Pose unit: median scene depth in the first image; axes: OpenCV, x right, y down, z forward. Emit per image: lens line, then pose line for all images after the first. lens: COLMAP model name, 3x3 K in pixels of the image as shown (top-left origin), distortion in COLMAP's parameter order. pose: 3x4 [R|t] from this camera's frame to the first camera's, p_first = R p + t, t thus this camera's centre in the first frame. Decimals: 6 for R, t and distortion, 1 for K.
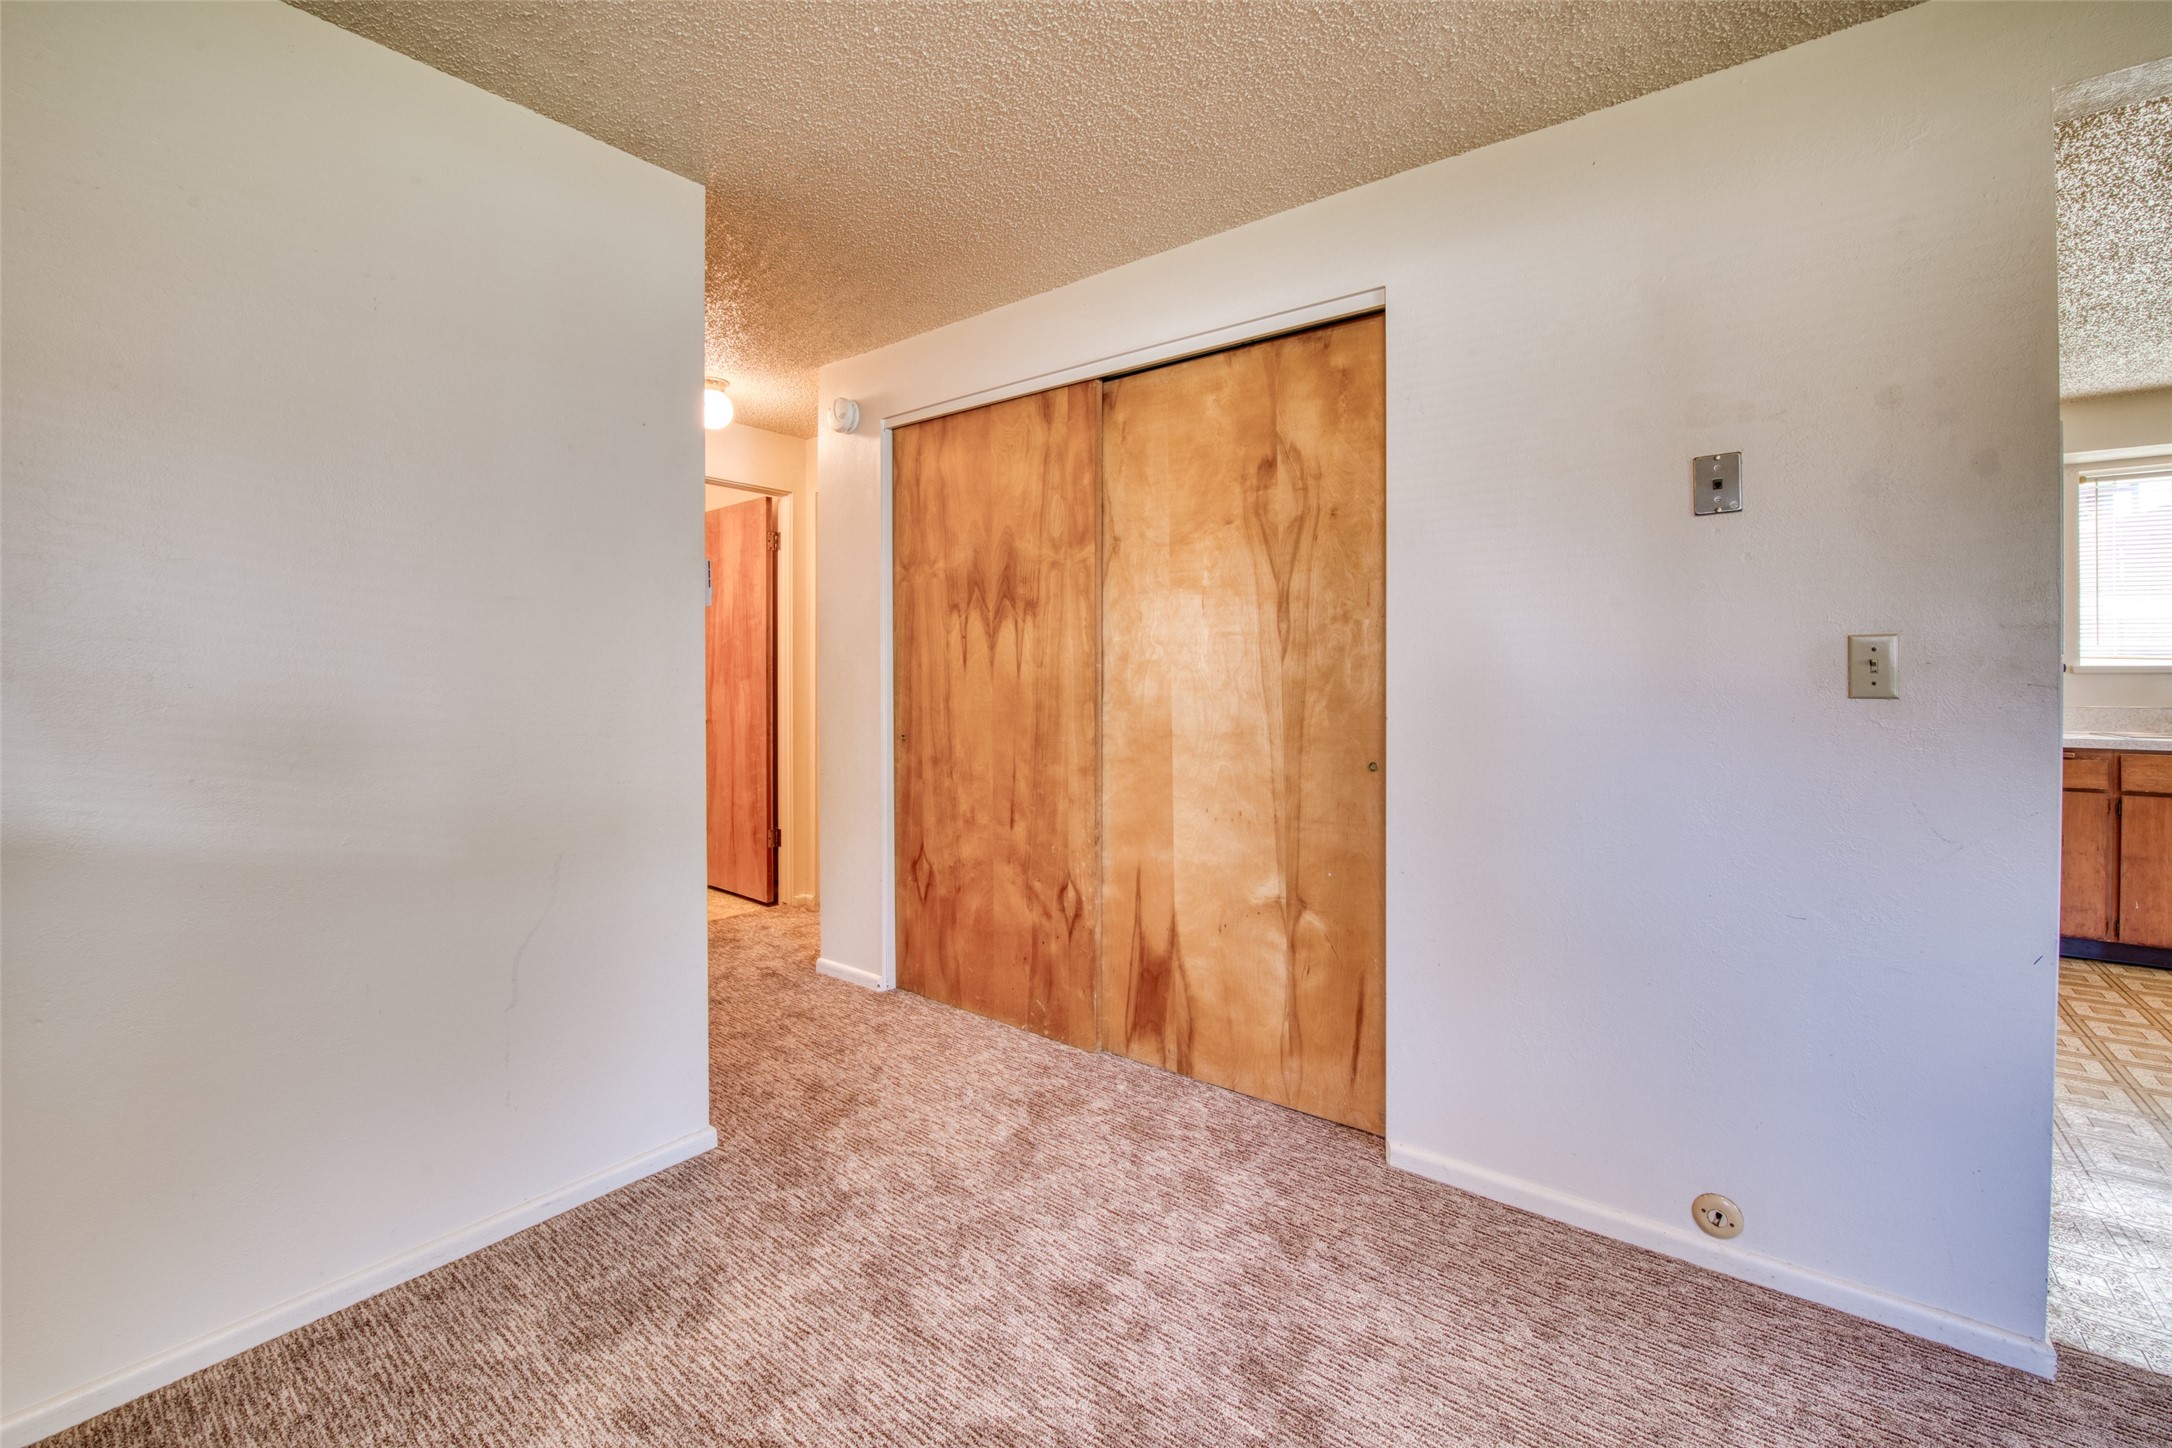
lens RADIAL K [[884.7, 0, 1094.3], [0, 884.7, 682.3], [0, 0, 1]] dist [-0.013558, -0.000411]
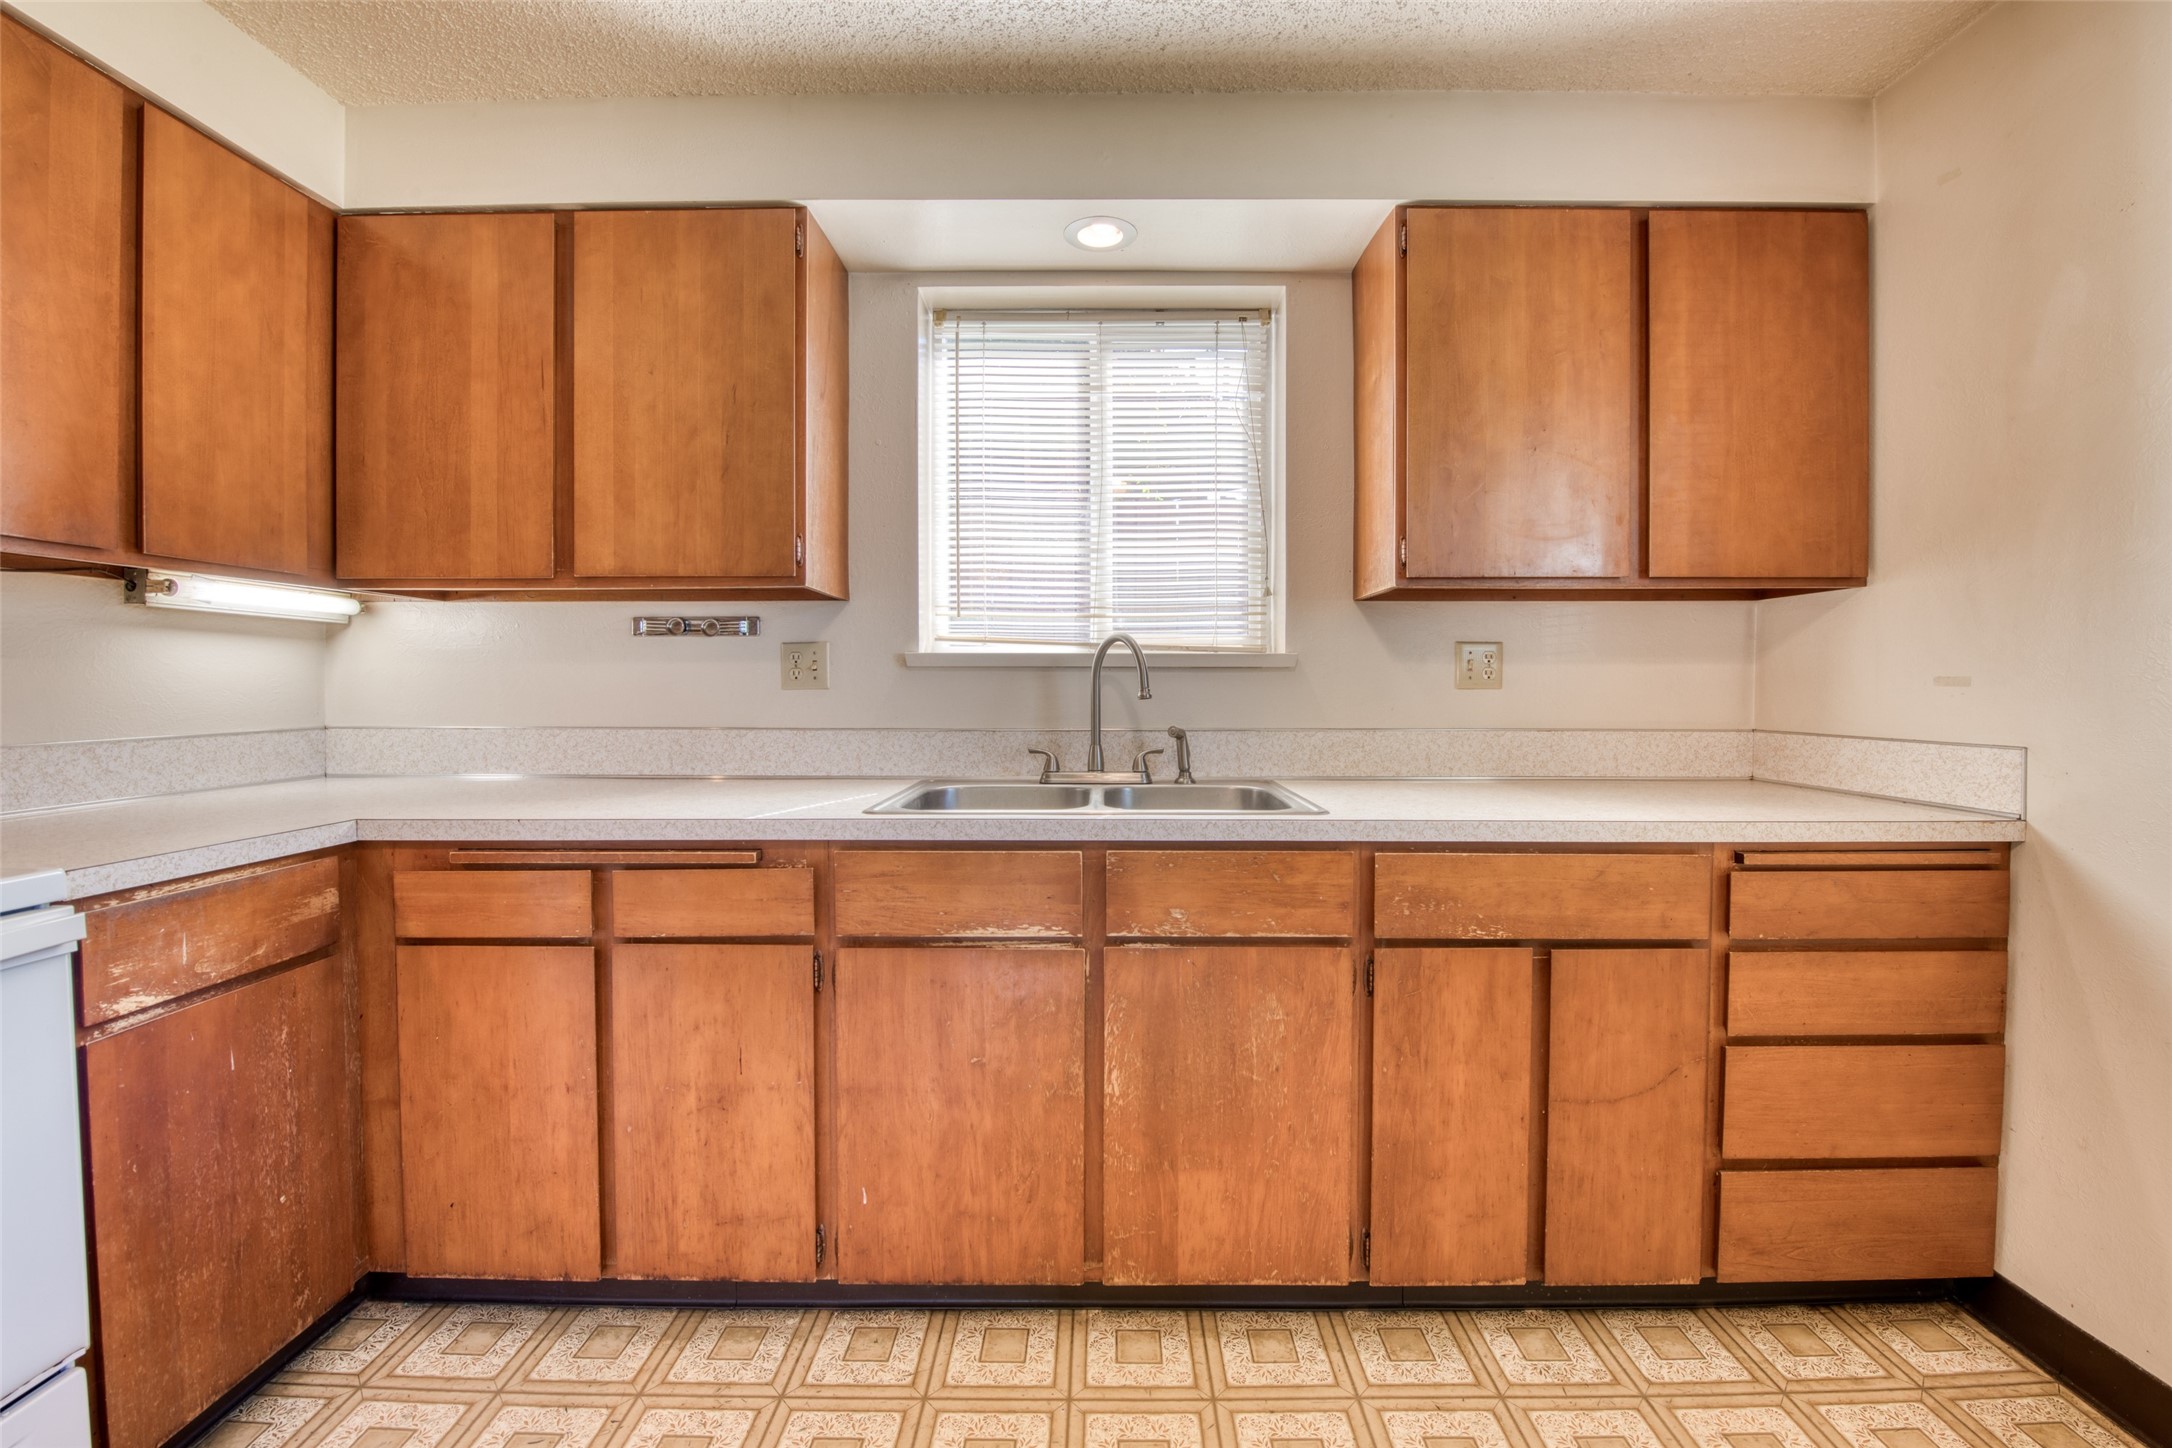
lens RADIAL K [[877.9, 0, 1103.6], [0, 877.9, 698.2], [0, 0, 1]] dist [-0.019668, -0.000685]
pose [[0.795823, -0.011134, 0.605426, 1.560424], [0.003419, 0.999898, 0.013895, 0.002734], [-0.605519, -0.008988, 0.795780, 0.874810]]
